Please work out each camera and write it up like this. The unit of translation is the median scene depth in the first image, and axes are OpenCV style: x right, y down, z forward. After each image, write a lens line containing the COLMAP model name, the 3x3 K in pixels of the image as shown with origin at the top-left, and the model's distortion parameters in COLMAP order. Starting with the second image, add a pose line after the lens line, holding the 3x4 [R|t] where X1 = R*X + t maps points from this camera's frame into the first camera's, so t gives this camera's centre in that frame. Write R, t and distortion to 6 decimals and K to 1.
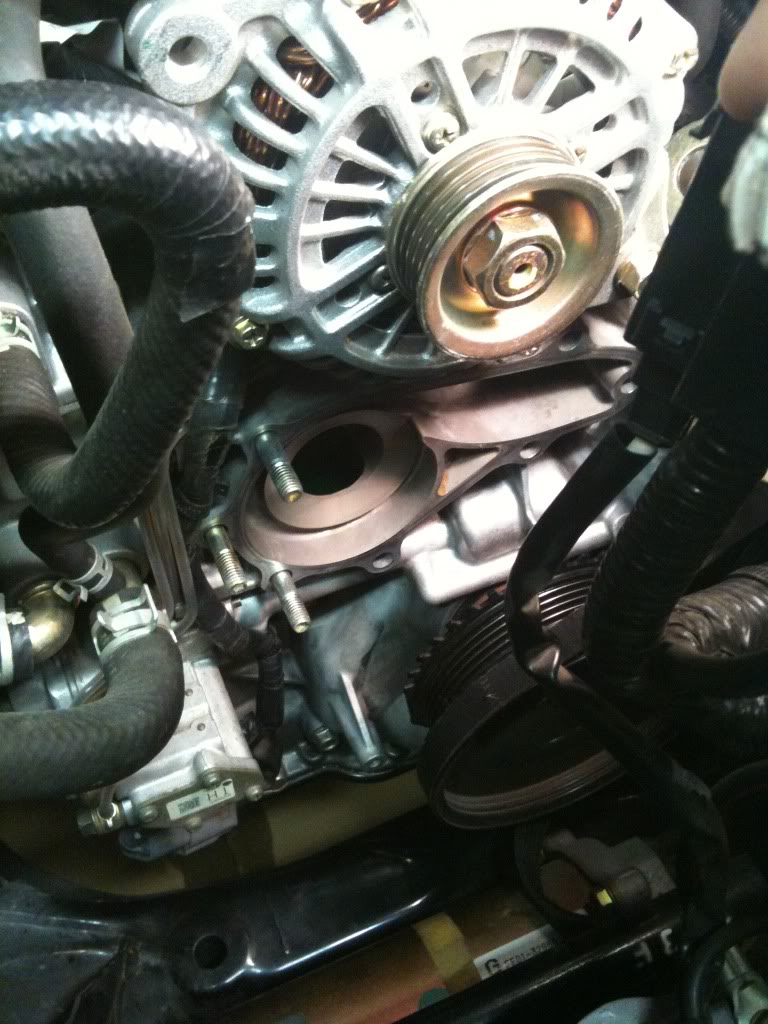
lens RADIAL K [[839.7, 0, 384.0], [0, 839.7, 512.0], [0, 0, 1]] dist [-0.000826, -0.000499]
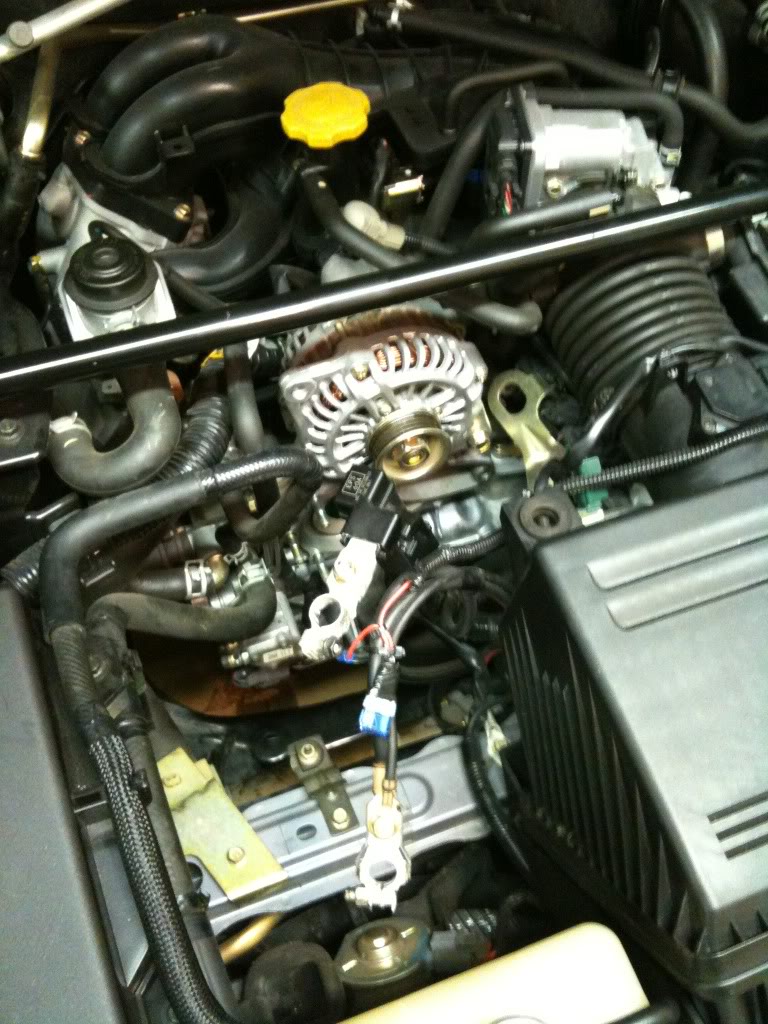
lens RADIAL K [[839.7, 0, 384.0], [0, 839.7, 512.0], [0, 0, 1]] dist [-0.000826, -0.000499]
pose [[0.998311, 0.052611, -0.024650, 0.107894], [-0.051059, 0.996900, 0.059855, -0.199825], [0.027723, -0.058496, 0.997903, -1.318083]]
